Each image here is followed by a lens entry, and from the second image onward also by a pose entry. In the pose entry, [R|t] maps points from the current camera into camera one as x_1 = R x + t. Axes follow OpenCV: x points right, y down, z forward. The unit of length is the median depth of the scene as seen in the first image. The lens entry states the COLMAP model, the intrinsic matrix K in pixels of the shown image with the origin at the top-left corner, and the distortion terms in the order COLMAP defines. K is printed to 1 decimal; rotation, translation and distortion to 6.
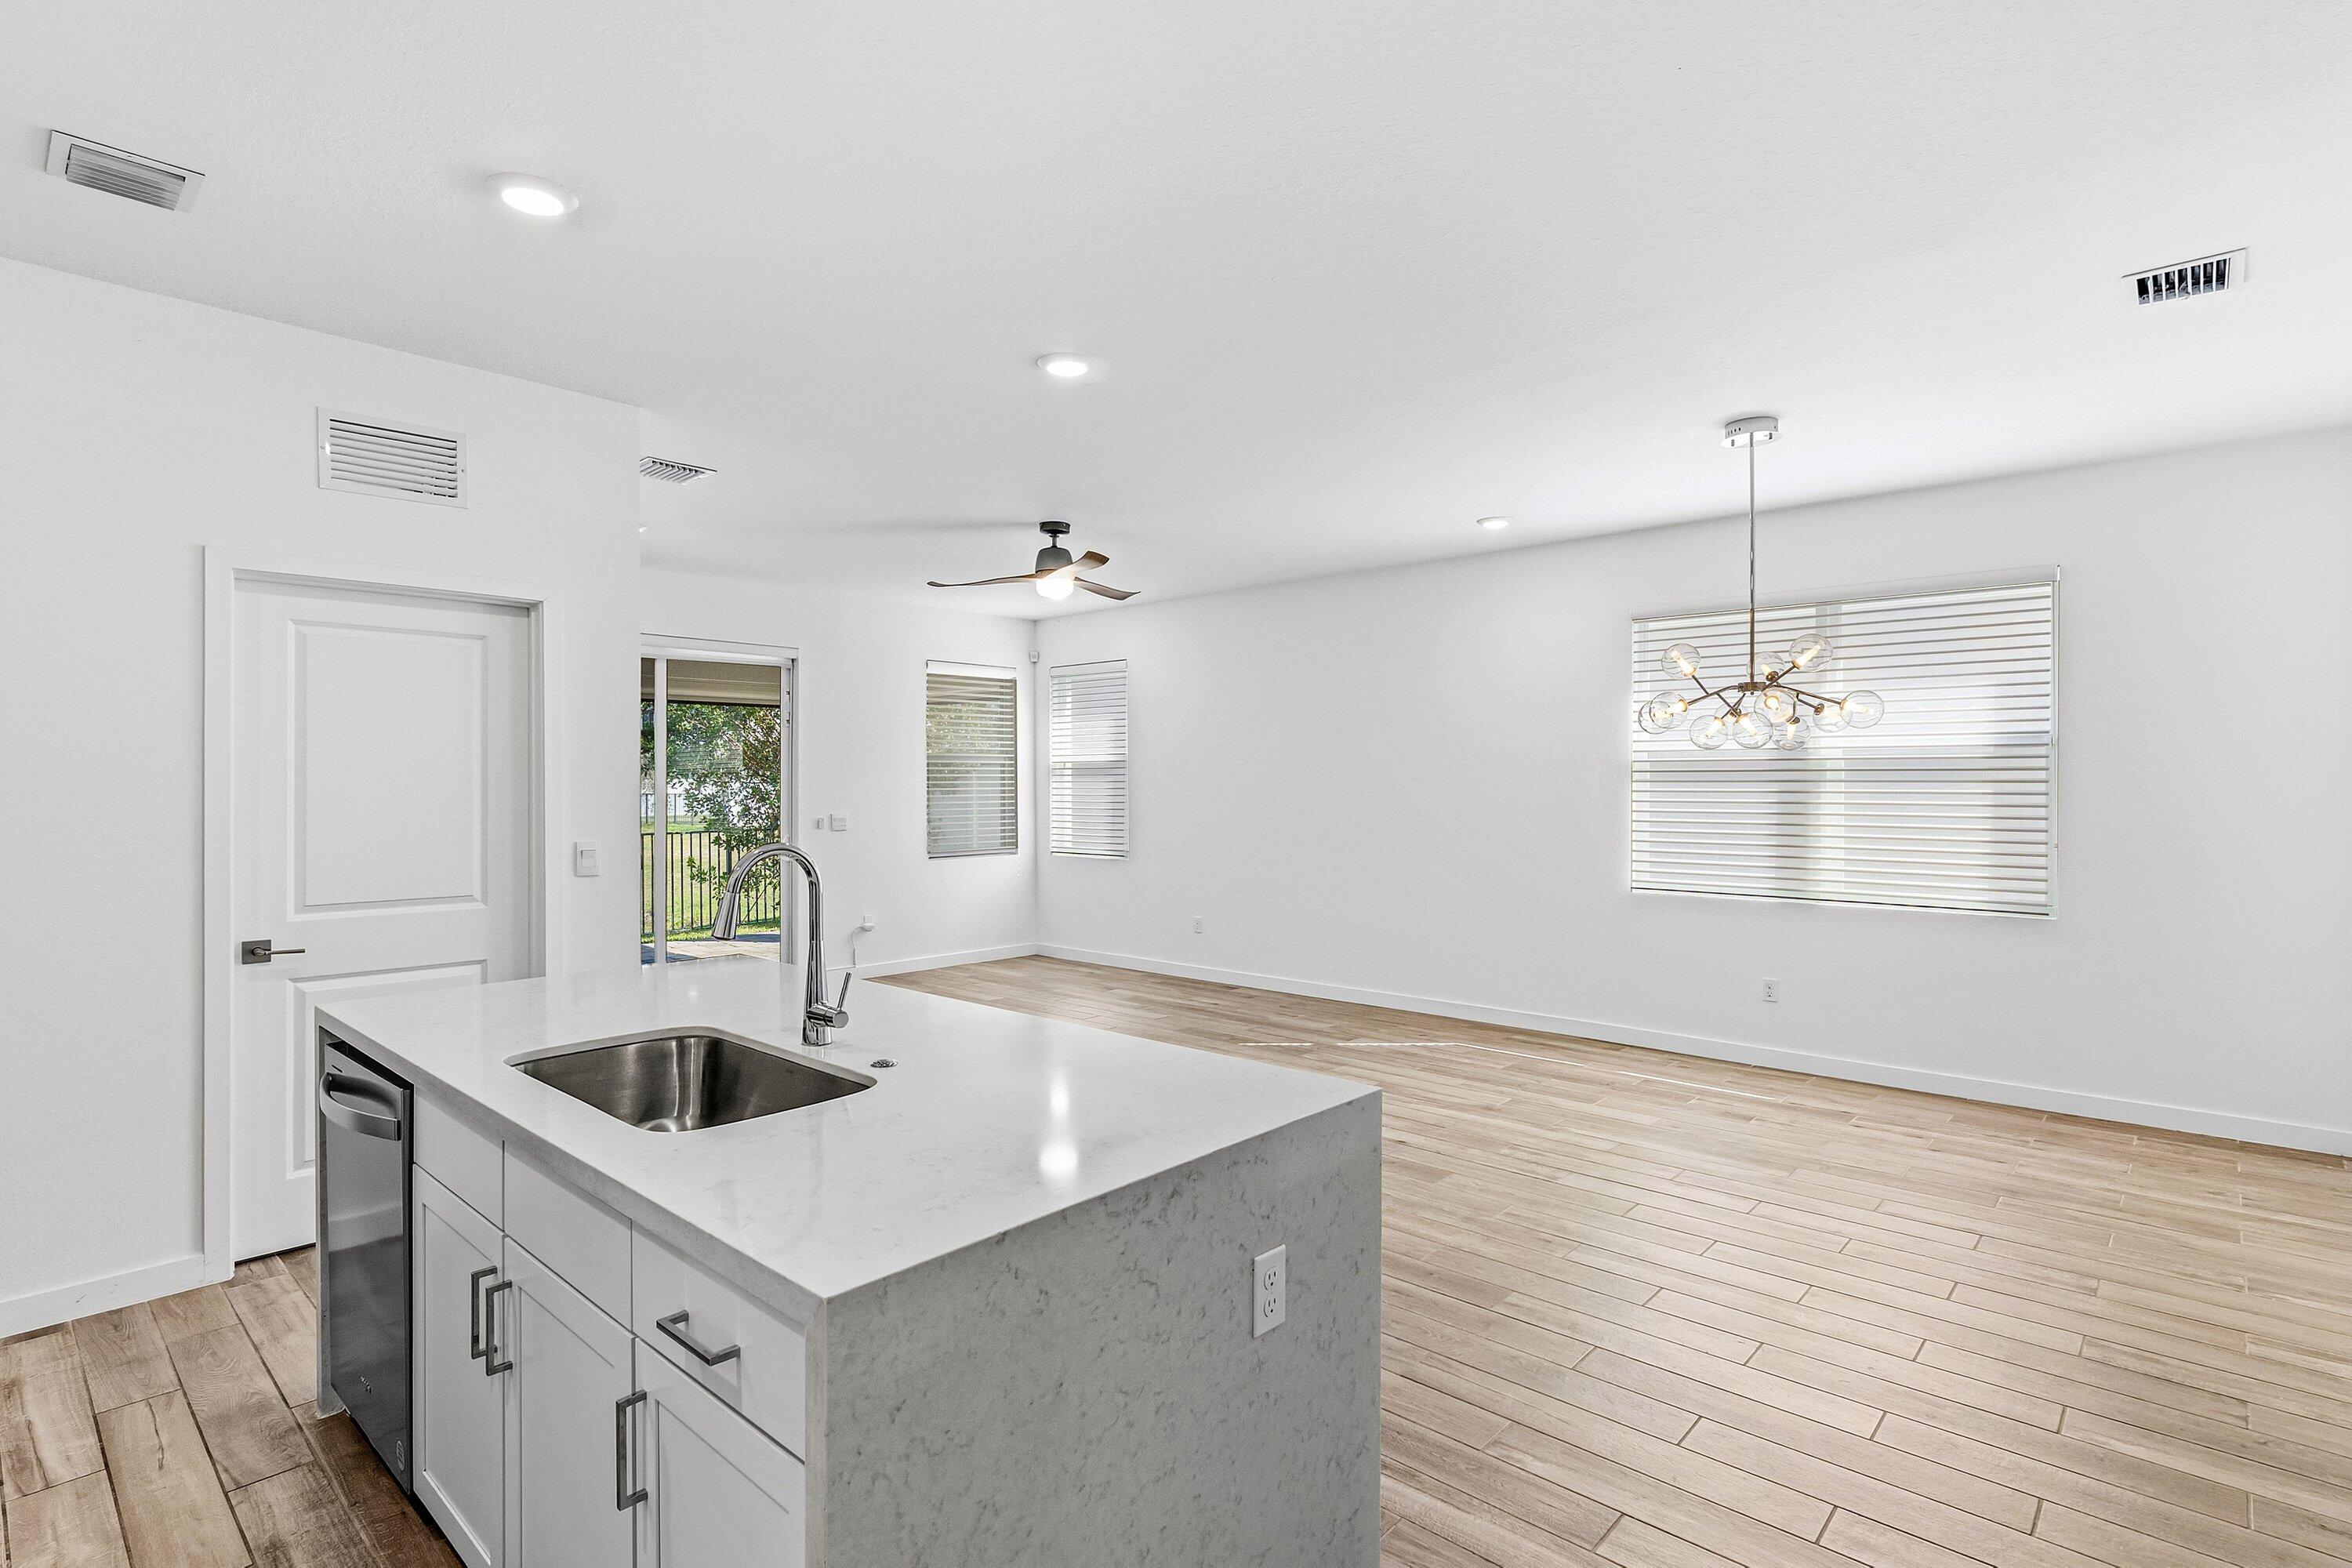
lens RADIAL K [[1147.1, 0, 1179.9], [0, 1147.1, 784.5], [0, 0, 1]] dist [-0.001611, -0.000483]
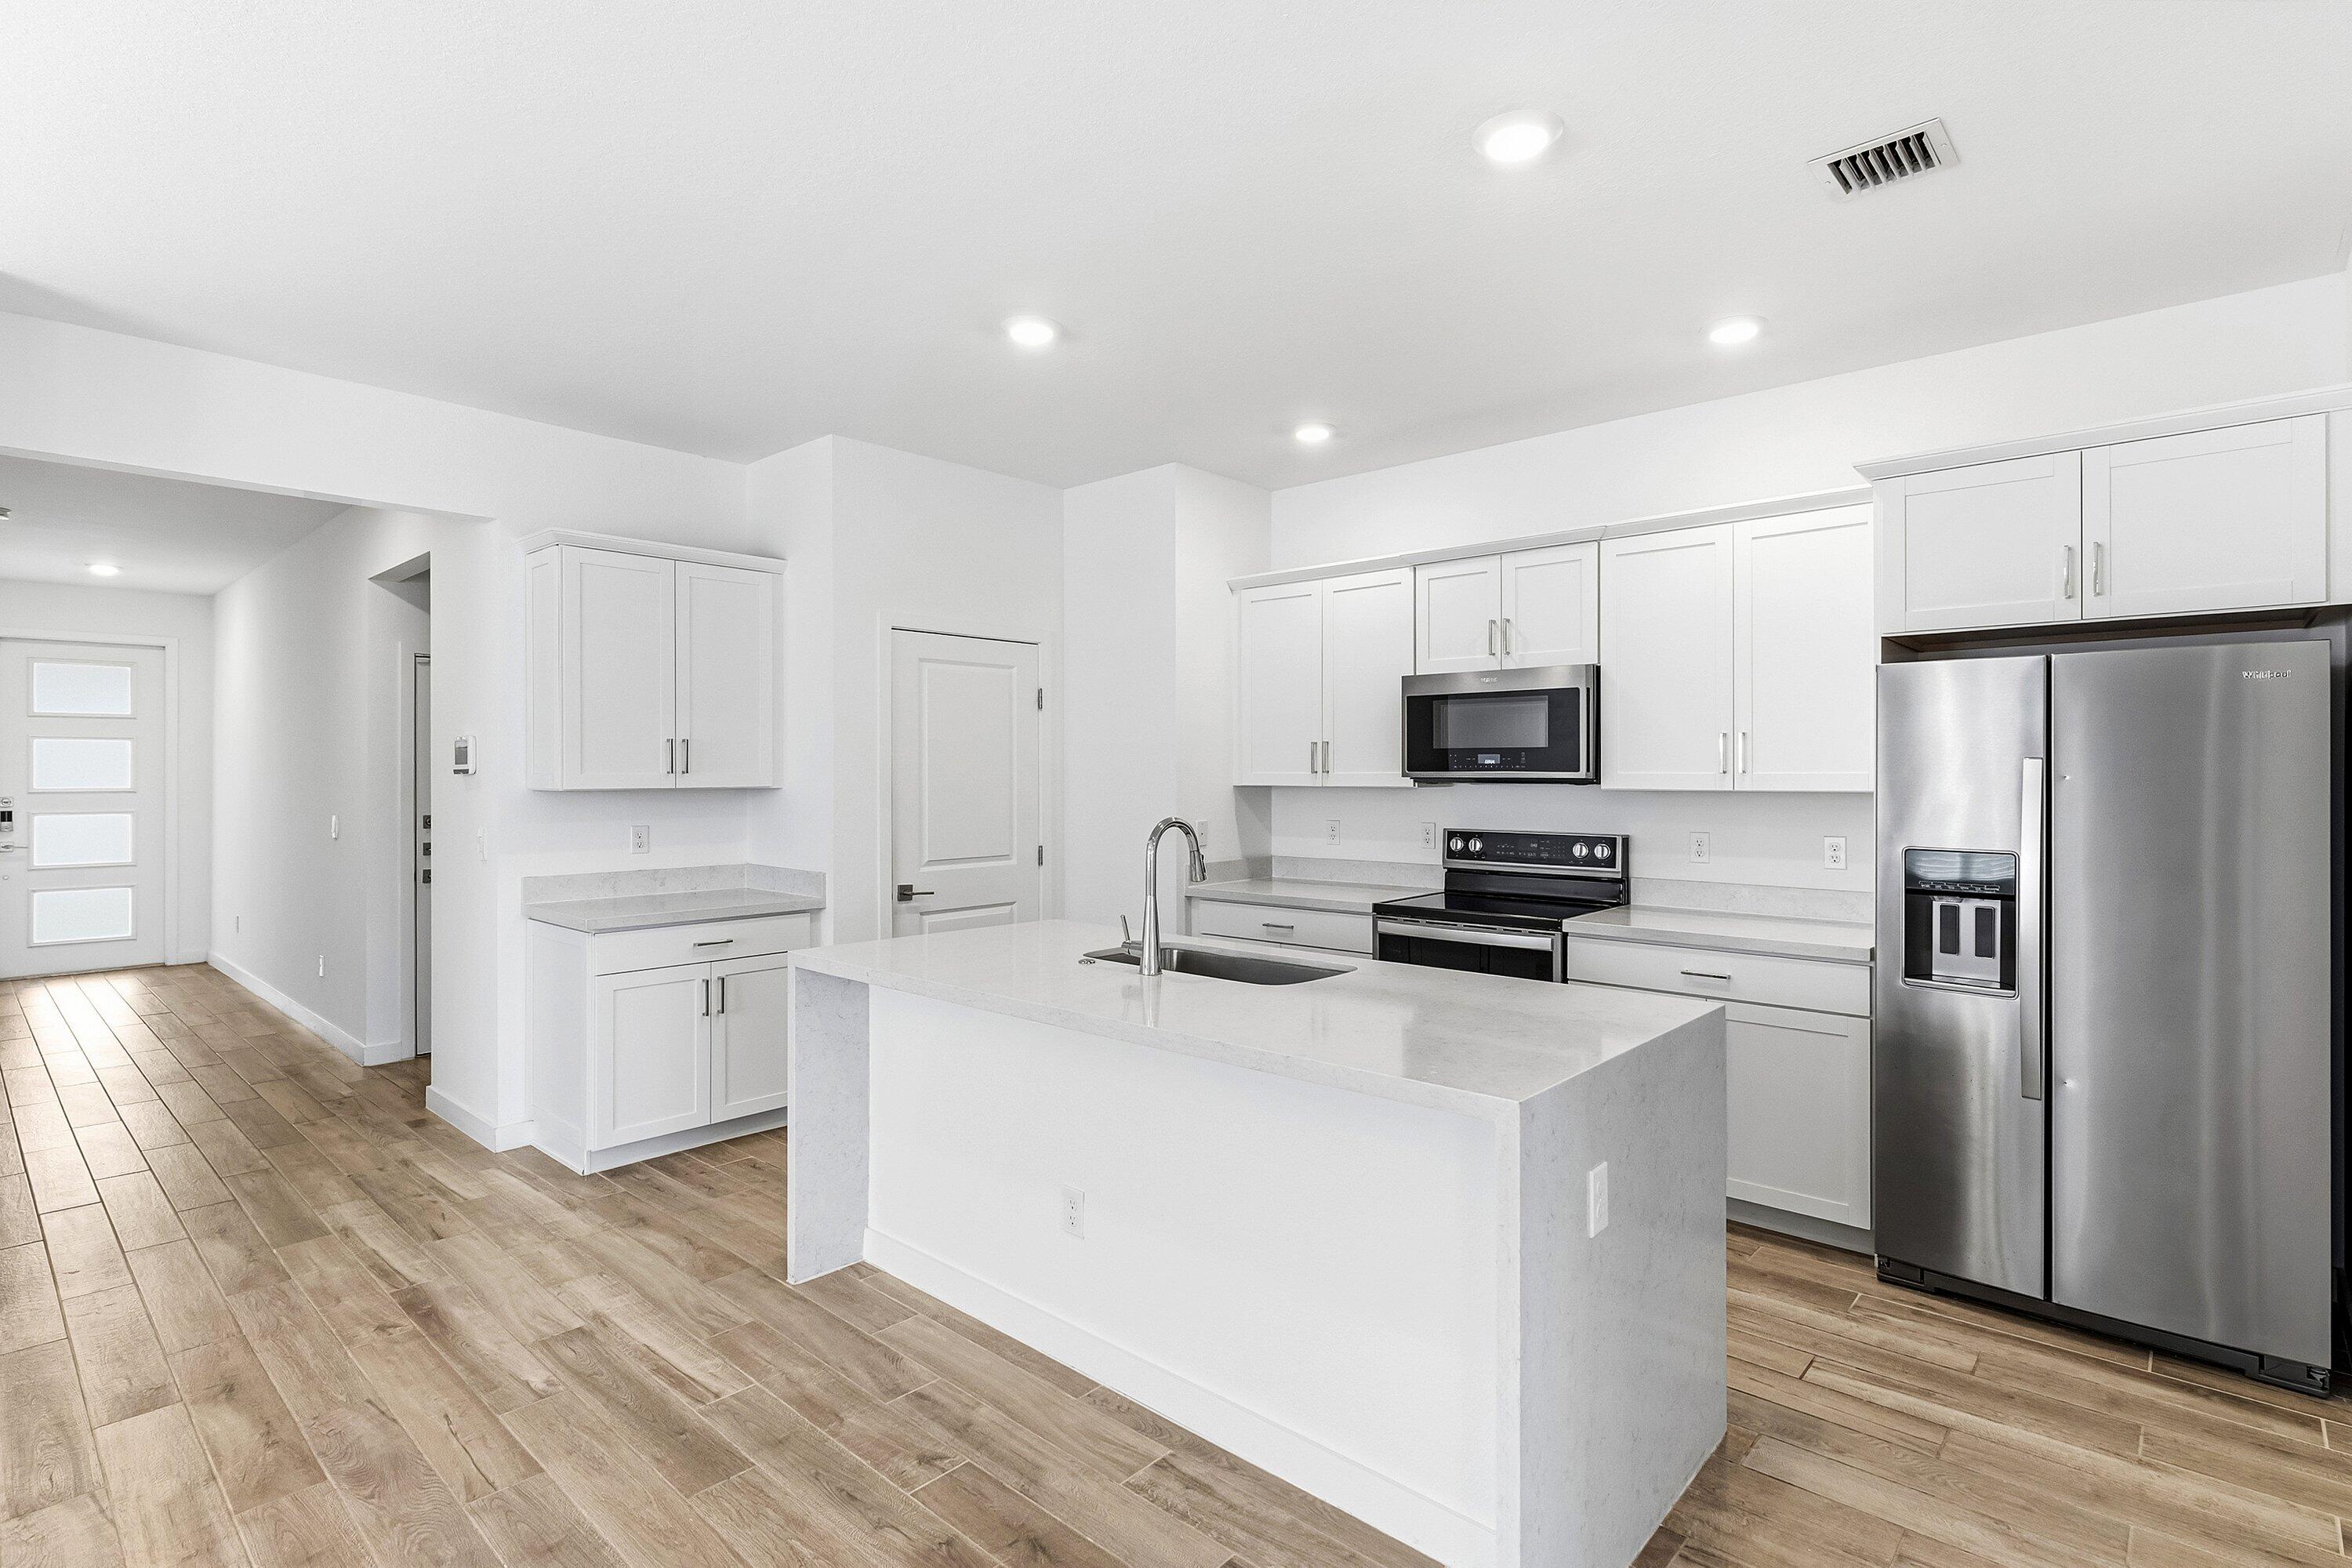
lens RADIAL K [[1147.1, 0, 1204.8], [0, 1147.1, 774.9], [0, 0, 1]] dist [-0.001611, -0.000483]
pose [[-0.999973, 0.001904, 0.007065, -0.189441], [0.001946, 0.999980, 0.006021, -0.003894], [-0.007054, 0.006035, -0.999957, 1.116991]]
